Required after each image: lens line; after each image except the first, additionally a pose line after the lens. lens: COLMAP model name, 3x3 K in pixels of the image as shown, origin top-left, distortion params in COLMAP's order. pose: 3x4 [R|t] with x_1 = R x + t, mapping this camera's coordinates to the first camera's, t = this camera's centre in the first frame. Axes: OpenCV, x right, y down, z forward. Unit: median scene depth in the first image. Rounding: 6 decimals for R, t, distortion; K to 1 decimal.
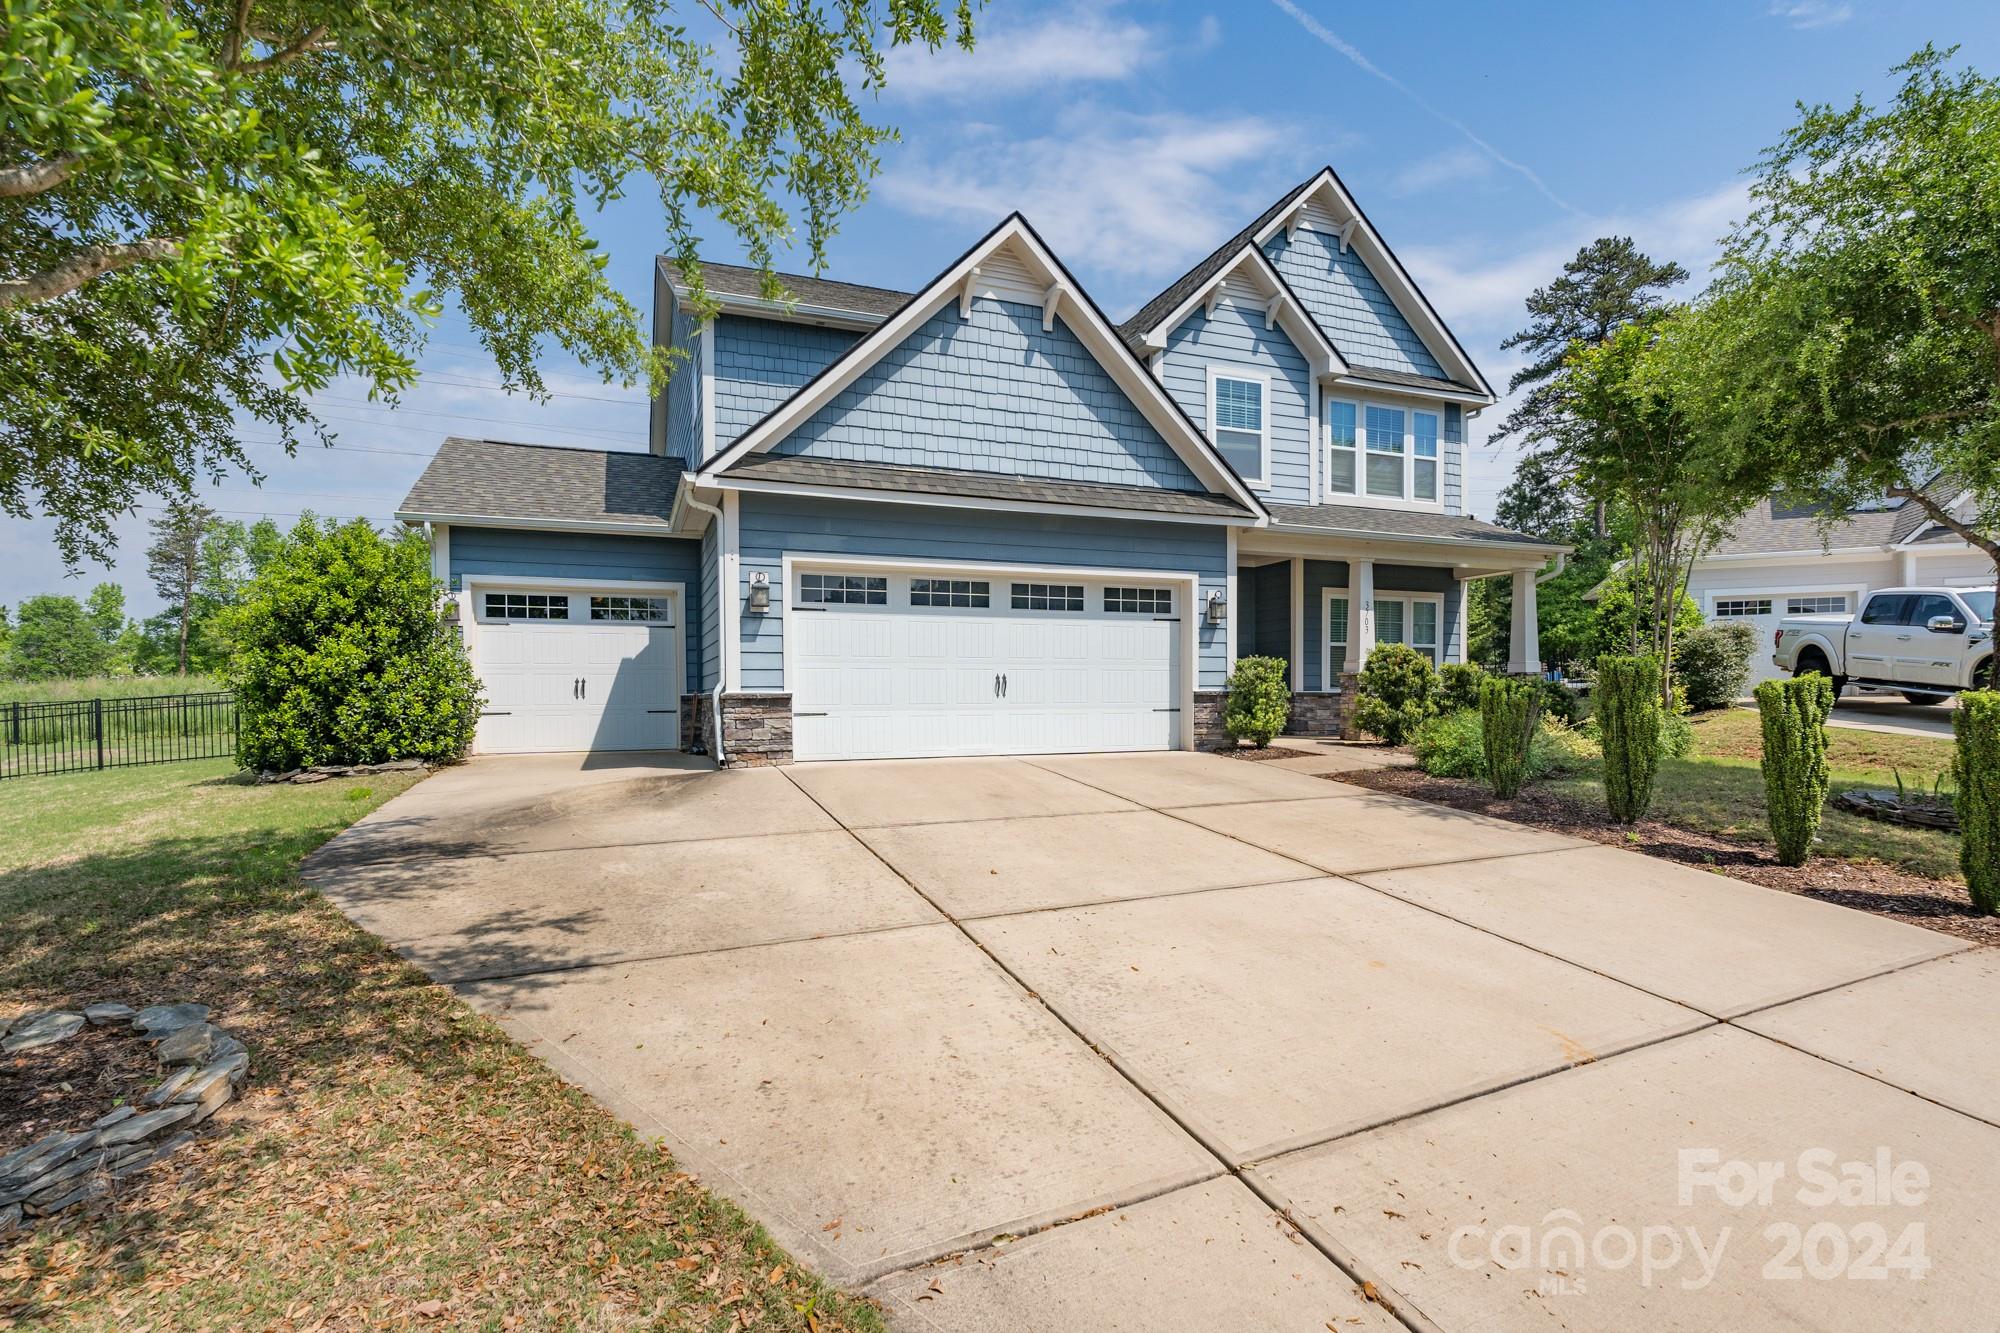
lens RADIAL K [[915.8, 0, 964.3], [0, 915.8, 721.0], [0, 0, 1]] dist [-0.003111, 0.000617]
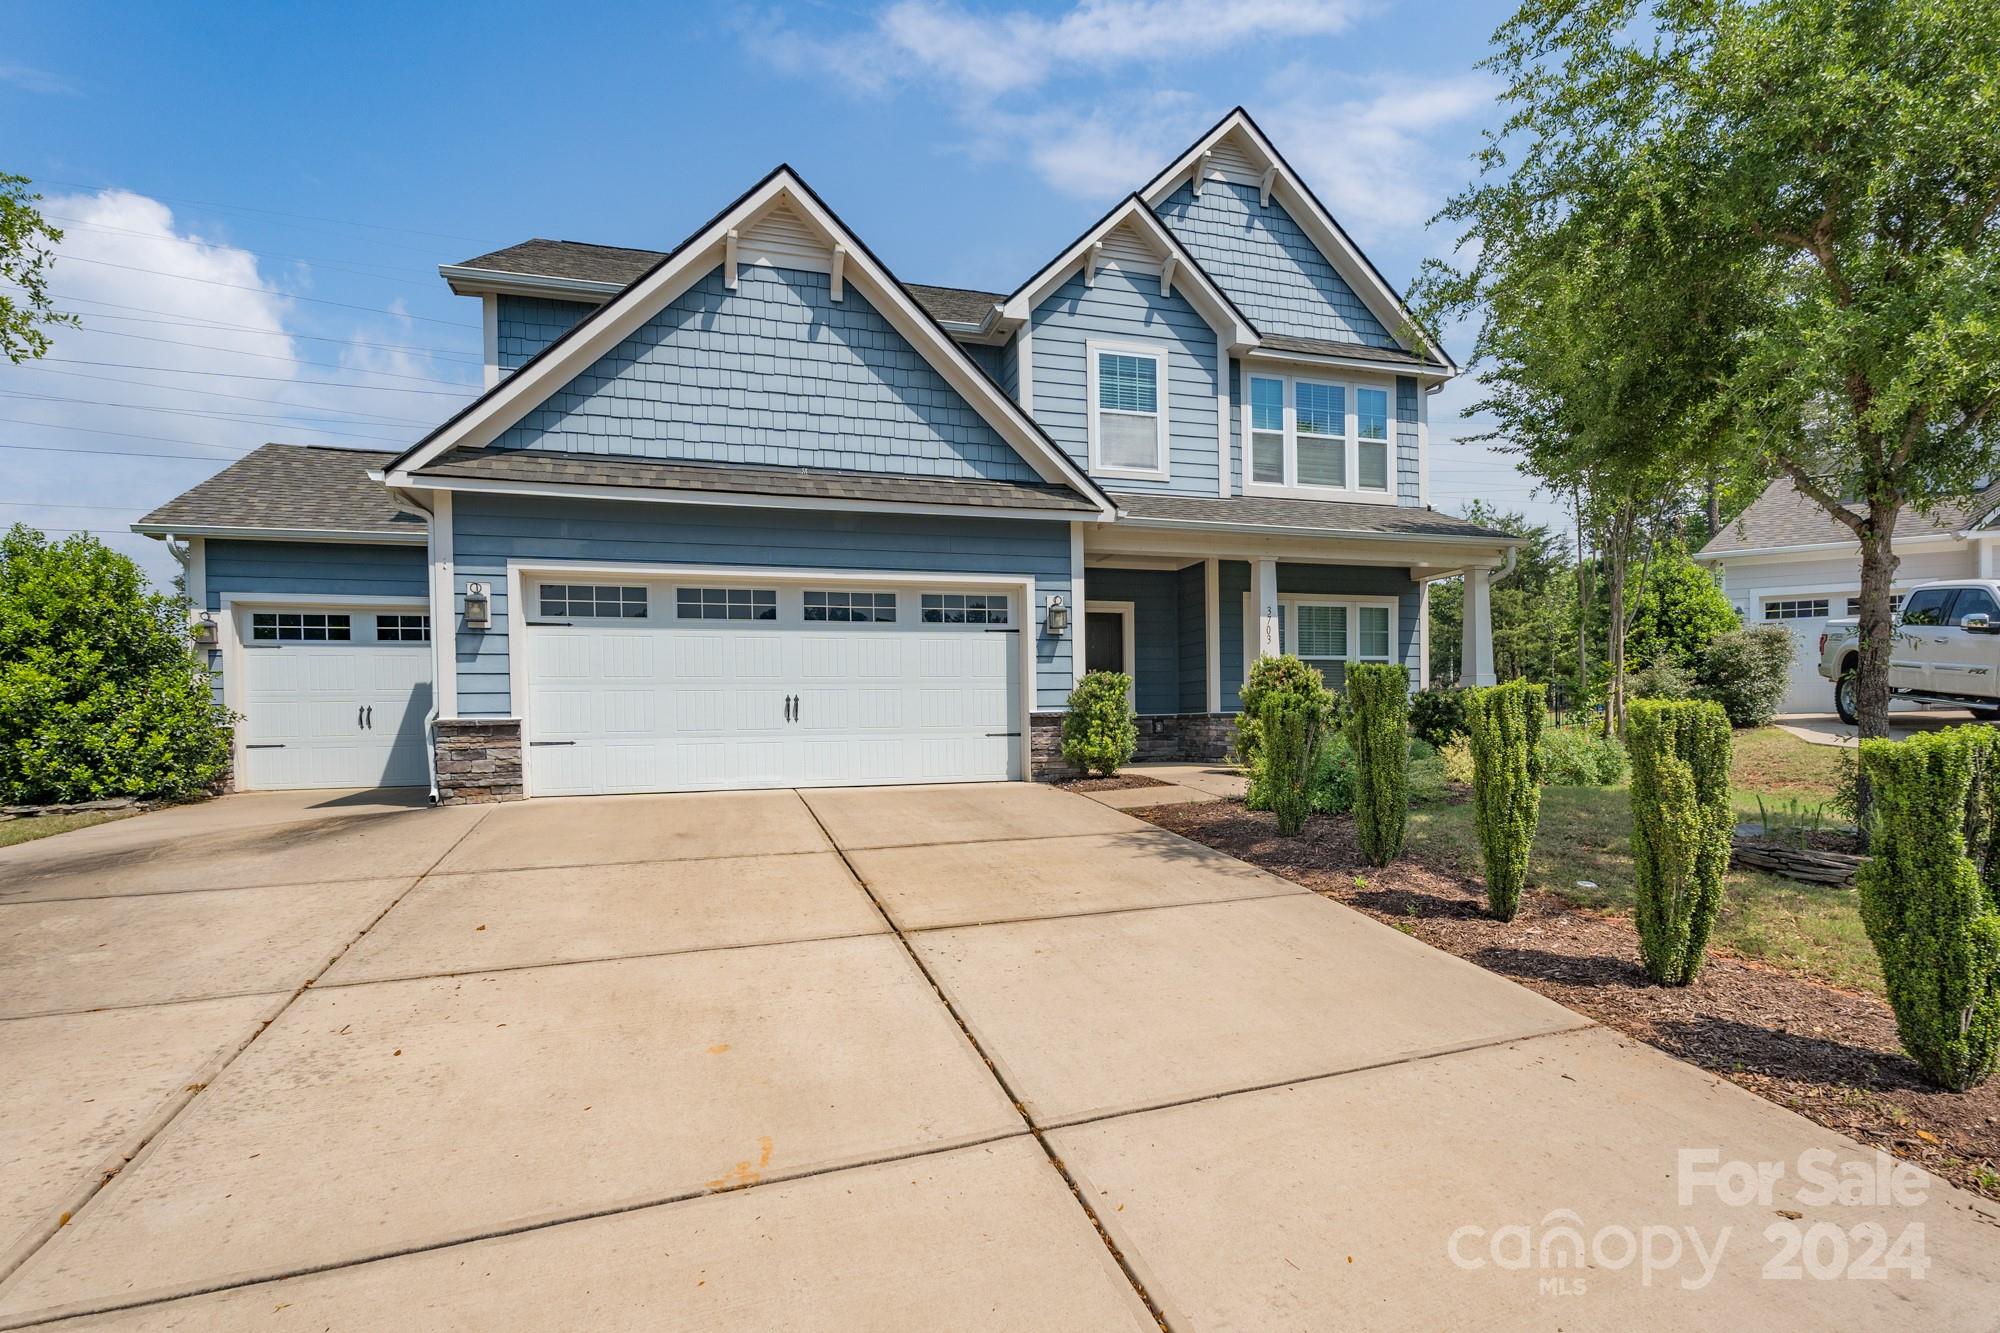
lens RADIAL K [[998.6, 0, 1022.4], [0, 998.6, 751.1], [0, 0, 1]] dist [-0.003287, -0.000018]
pose [[0.998782, -0.009045, -0.048504, 0.299709], [0.009062, 0.999959, 0.000130, 0.003781], [0.048501, -0.000570, 0.998823, 0.057608]]
